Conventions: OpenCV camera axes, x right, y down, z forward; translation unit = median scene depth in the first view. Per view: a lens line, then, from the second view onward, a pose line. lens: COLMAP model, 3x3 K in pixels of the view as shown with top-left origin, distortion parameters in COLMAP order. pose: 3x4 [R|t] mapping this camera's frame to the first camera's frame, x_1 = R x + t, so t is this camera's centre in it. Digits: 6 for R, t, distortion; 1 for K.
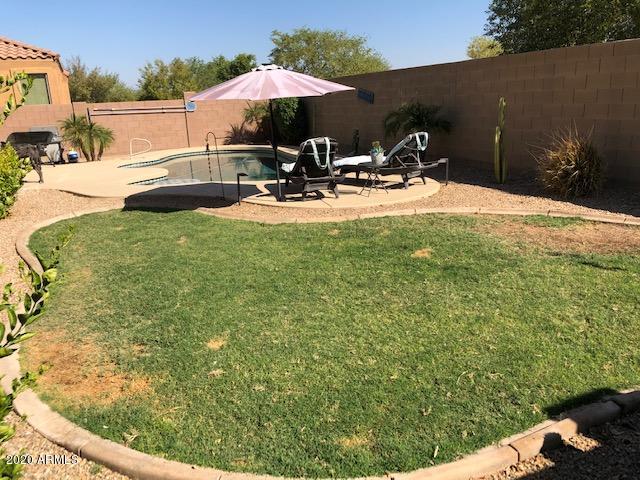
lens RADIAL K [[528.7, 0, 320.0], [0, 528.7, 240.0], [0, 0, 1]] dist [-0.005475, -0.018259]
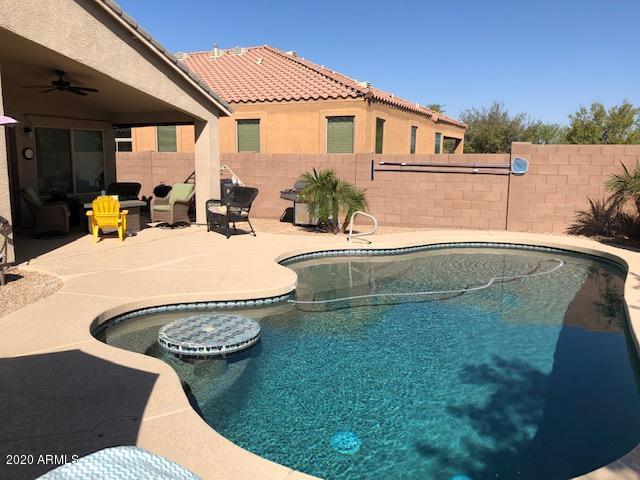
lens RADIAL K [[528.7, 0, 320.0], [0, 528.7, 240.0], [0, 0, 1]] dist [-0.005475, -0.018259]
pose [[0.632288, 0.158882, -0.758267, 0.088009], [-0.229985, 0.973119, 0.012125, -0.123148], [0.739810, 0.166723, 0.651831, 0.443852]]
